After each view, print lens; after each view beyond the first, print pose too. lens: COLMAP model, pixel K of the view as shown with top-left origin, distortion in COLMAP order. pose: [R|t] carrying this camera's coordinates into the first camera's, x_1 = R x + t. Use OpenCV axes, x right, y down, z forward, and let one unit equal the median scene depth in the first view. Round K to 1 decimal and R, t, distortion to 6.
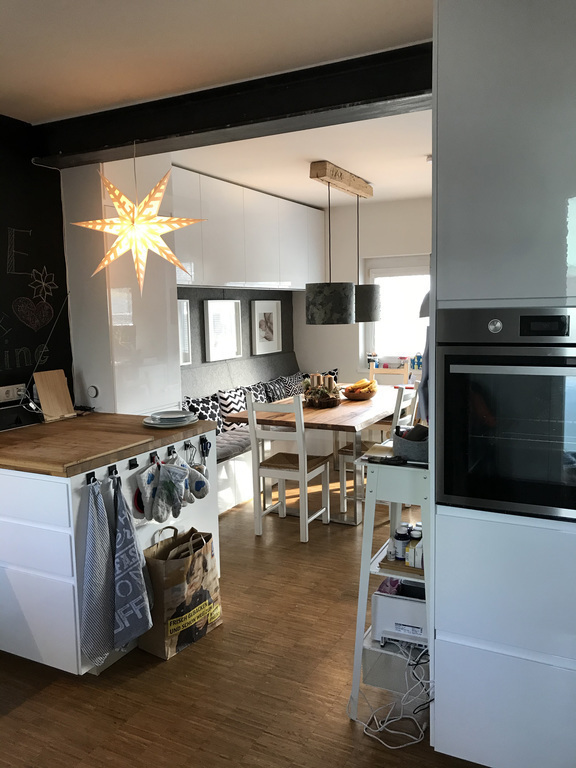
lens RADIAL K [[629.7, 0, 288.0], [0, 629.7, 384.0], [0, 0, 1]] dist [0.005937, -0.007997]
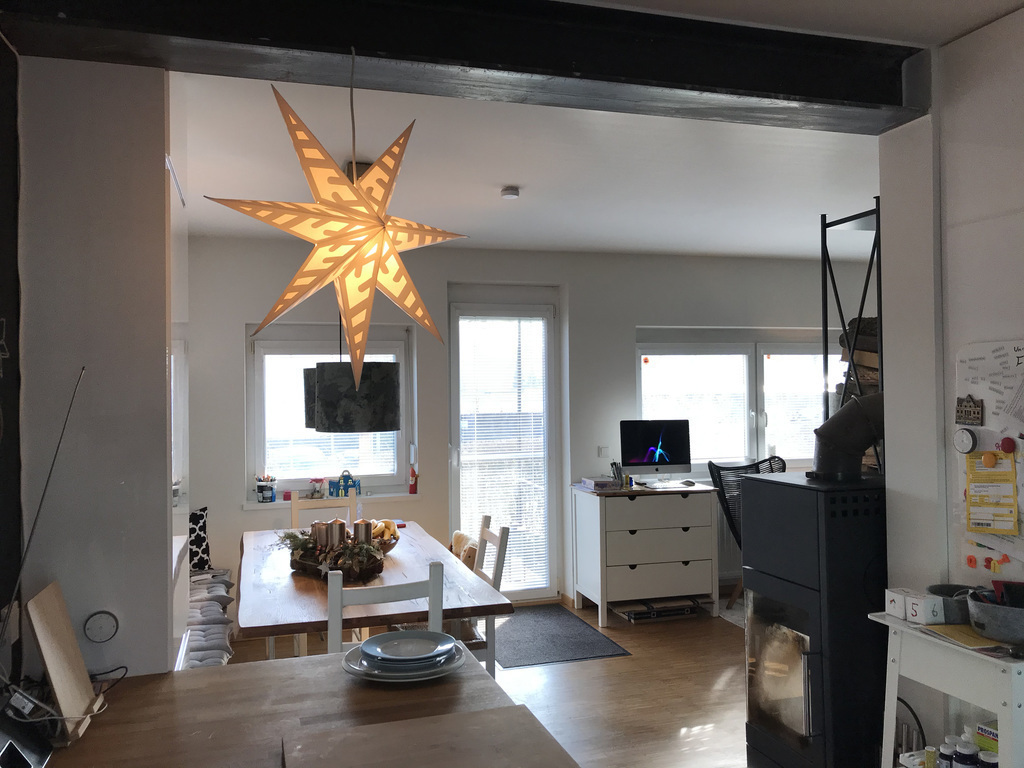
lens RADIAL K [[840.0, 0, 511.6], [0, 840.0, 376.9], [0, 0, 1]] dist [0.018488, -0.011394]
pose [[0.708440, 0.018541, 0.705528, -0.587734], [0.084896, 0.990158, -0.111267, -0.070235], [-0.700647, 0.138723, 0.699893, 0.523195]]
